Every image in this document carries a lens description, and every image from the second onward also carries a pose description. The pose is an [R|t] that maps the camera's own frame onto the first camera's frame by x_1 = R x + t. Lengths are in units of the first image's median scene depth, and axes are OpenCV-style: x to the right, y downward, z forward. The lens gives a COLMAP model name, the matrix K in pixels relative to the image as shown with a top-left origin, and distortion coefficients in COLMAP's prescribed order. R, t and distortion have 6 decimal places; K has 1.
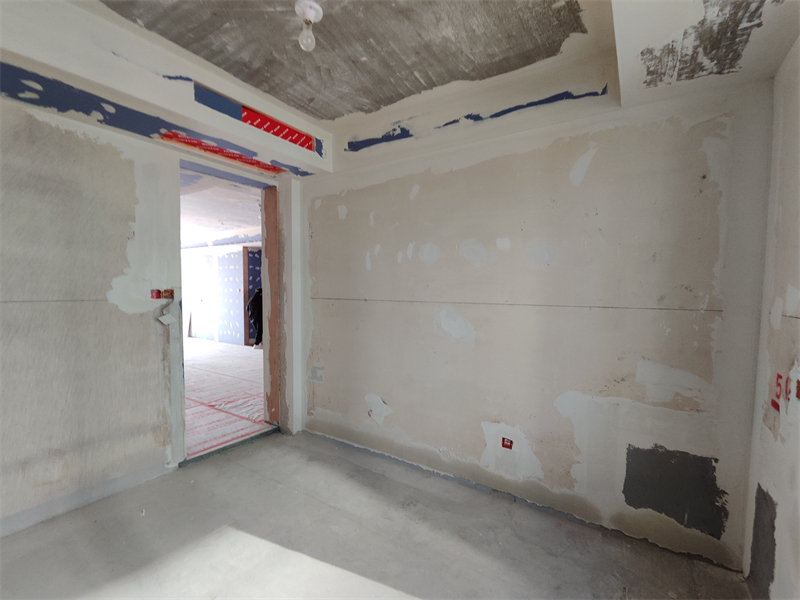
lens RADIAL K [[367.9, 0, 404.4], [0, 367.9, 313.2], [0, 0, 1]] dist [0.000690, 0.002270]
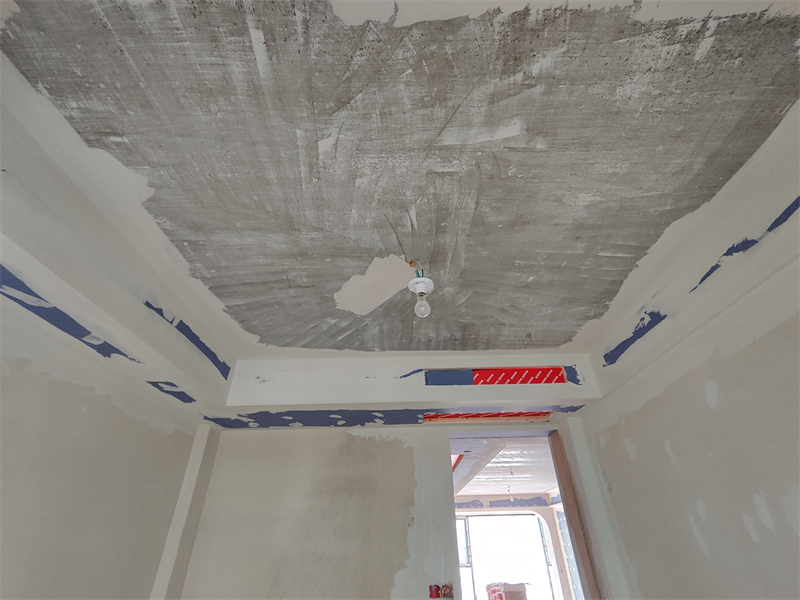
lens RADIAL K [[367.9, 0, 406.6], [0, 367.9, 307.3], [0, 0, 1]] dist [0.000690, 0.002270]
pose [[0.542906, -0.470663, -0.695506, 0.247252], [-0.028100, 0.817543, -0.575182, -0.100757], [0.839323, 0.331814, 0.430624, 0.321897]]
